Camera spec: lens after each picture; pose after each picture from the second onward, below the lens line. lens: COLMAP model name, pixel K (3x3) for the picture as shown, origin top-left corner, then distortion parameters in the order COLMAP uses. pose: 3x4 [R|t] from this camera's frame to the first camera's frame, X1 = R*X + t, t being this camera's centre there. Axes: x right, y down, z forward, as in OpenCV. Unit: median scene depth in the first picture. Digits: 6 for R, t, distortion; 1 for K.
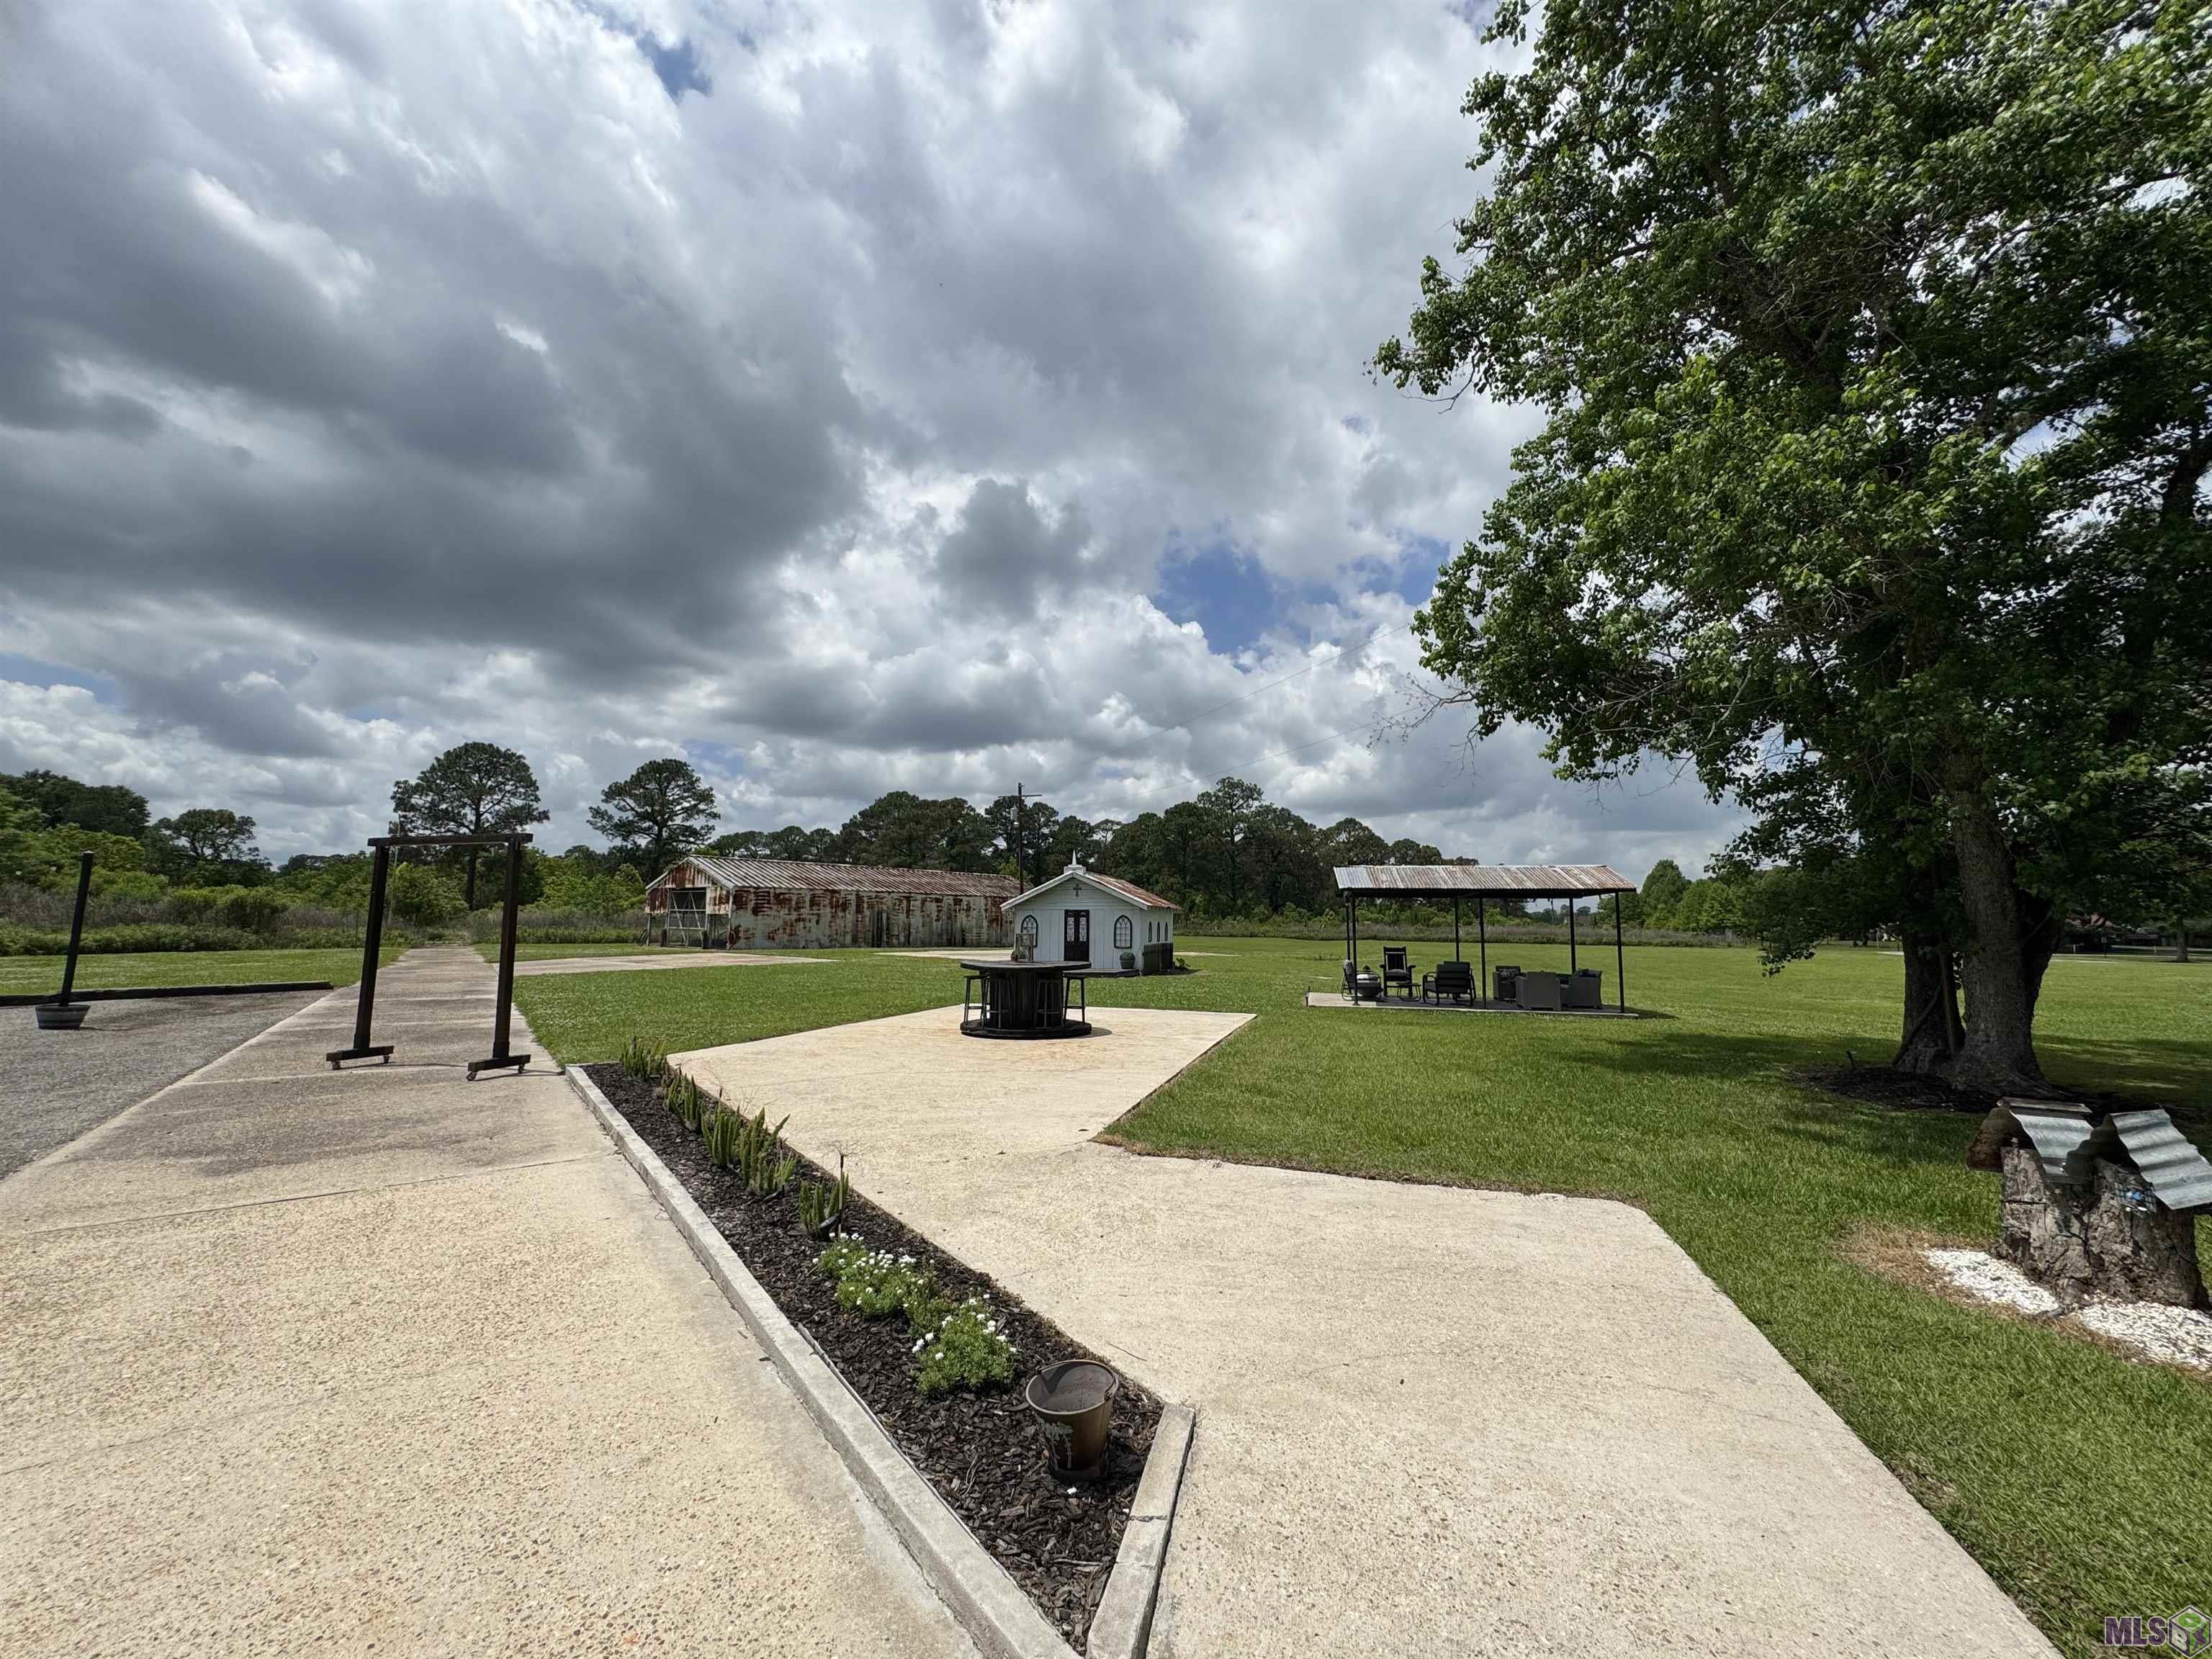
lens RADIAL K [[886.3, 0, 1106.0], [0, 886.3, 829.5], [0, 0, 1]] dist [-0.001609, -0.000103]
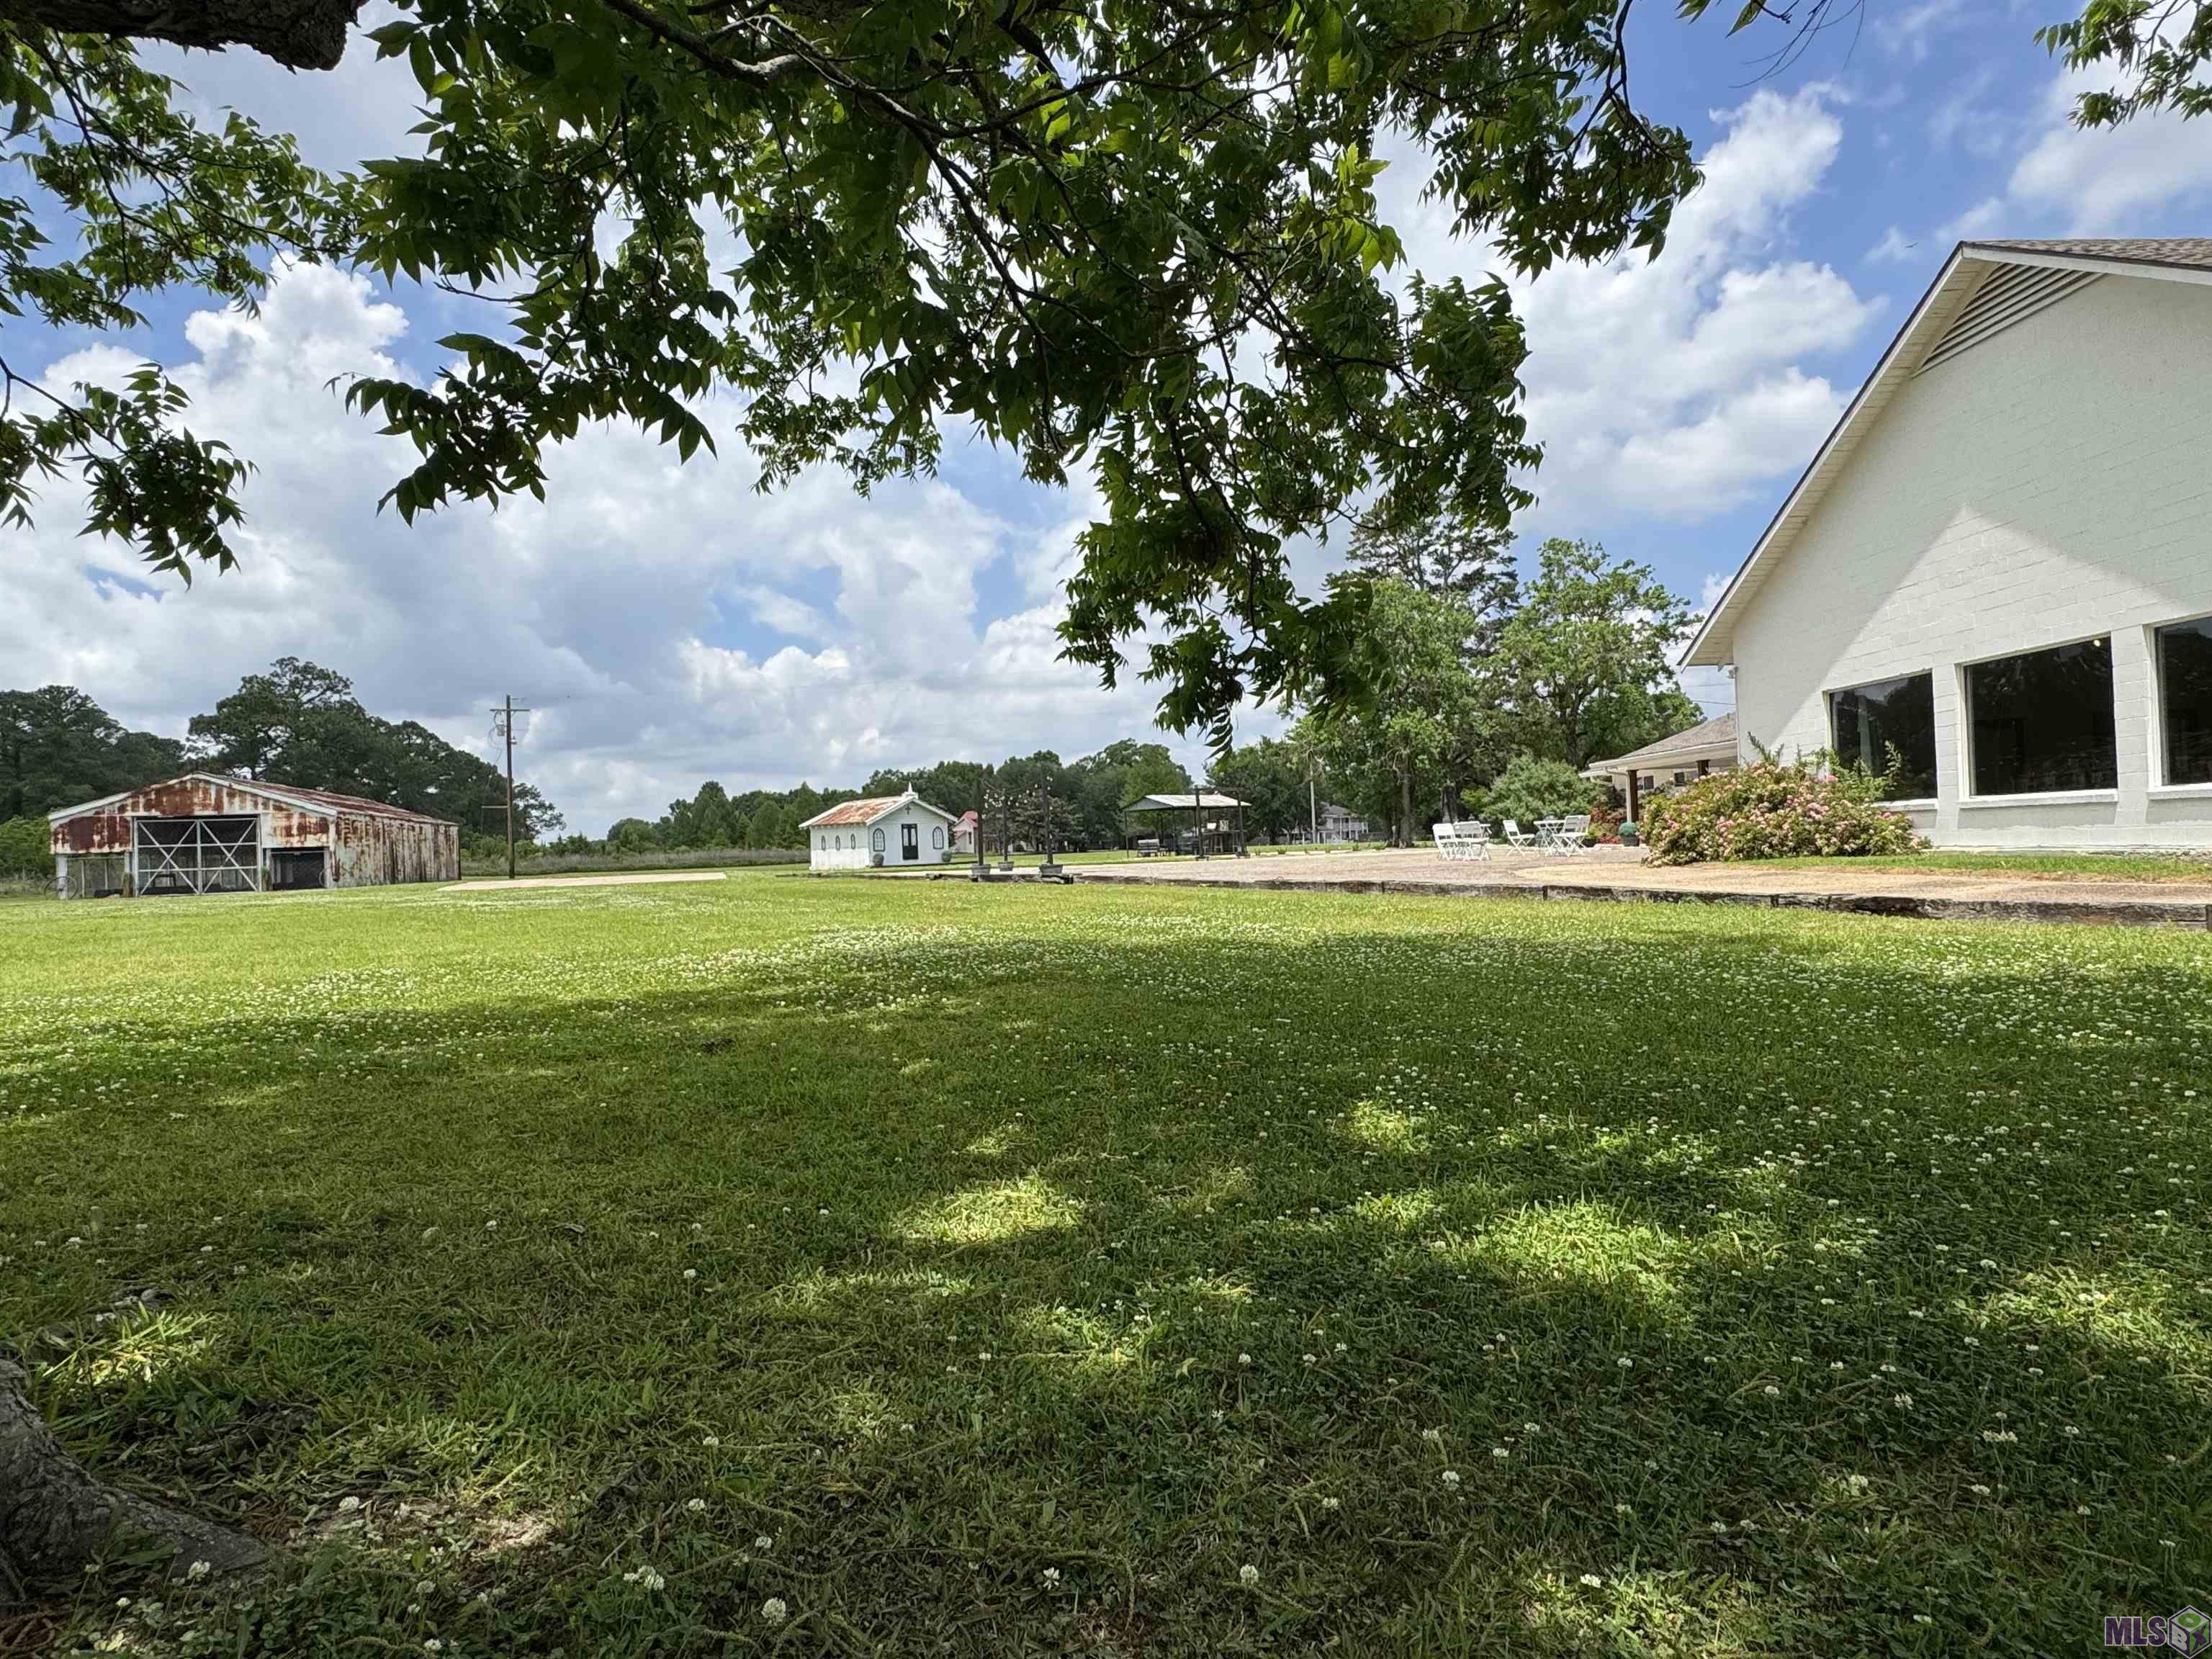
lens RADIAL K [[1220.5, 0, 1106.0], [0, 1220.5, 829.5], [0, 0, 1]] dist [0.000165, 0.000039]
pose [[0.543925, -0.020919, 0.838873, -0.507380], [-0.045023, 0.997522, 0.054068, -0.006788], [-0.837925, -0.067178, 0.541636, -0.109925]]
